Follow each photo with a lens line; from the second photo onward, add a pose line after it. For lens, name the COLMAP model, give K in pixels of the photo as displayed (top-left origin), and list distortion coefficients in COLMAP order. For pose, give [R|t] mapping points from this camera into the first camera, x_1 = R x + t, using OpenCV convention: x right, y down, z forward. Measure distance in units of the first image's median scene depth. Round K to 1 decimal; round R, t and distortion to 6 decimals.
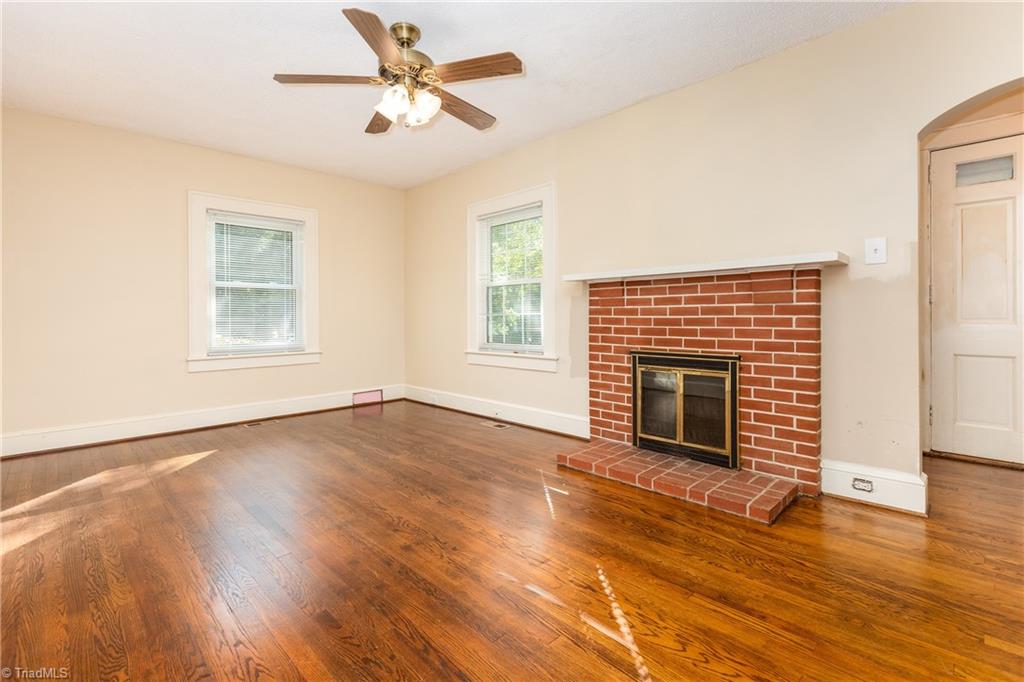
lens RADIAL K [[459.5, 0, 506.0], [0, 459.5, 317.5], [0, 0, 1]] dist [-0.002306, -0.000422]
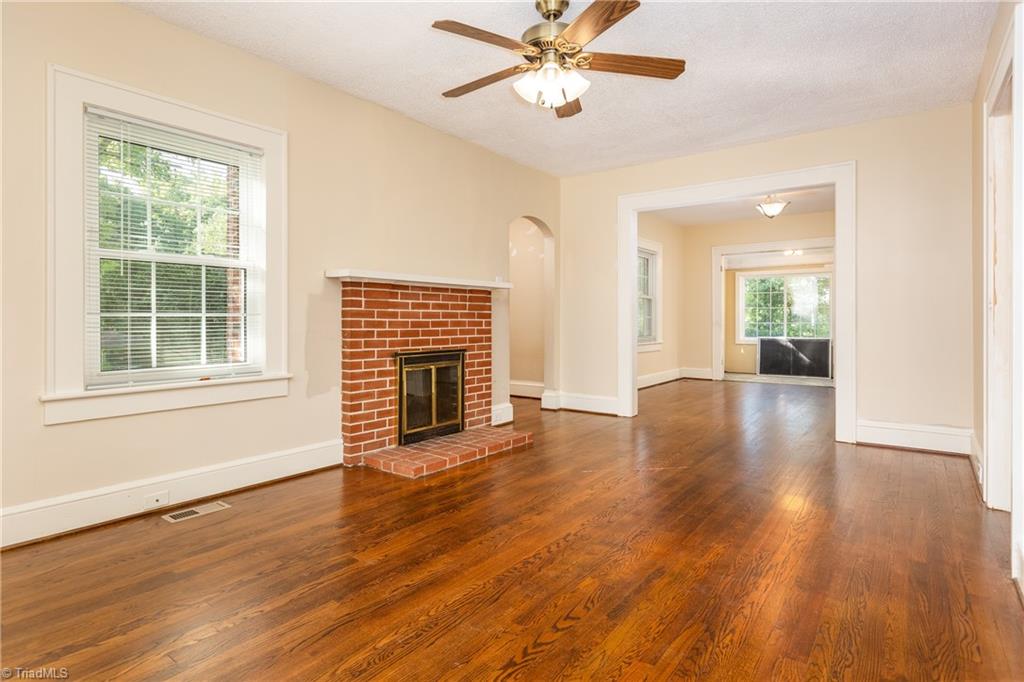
lens RADIAL K [[540.5, 0, 496.0], [0, 540.5, 316.2], [0, 0, 1]] dist [-0.017040, 0.000082]
pose [[-0.124227, 0.013492, 0.992162, -0.978892], [0.005966, 0.999900, -0.012850, 0.007496], [-0.992236, 0.004323, -0.124295, 0.965209]]
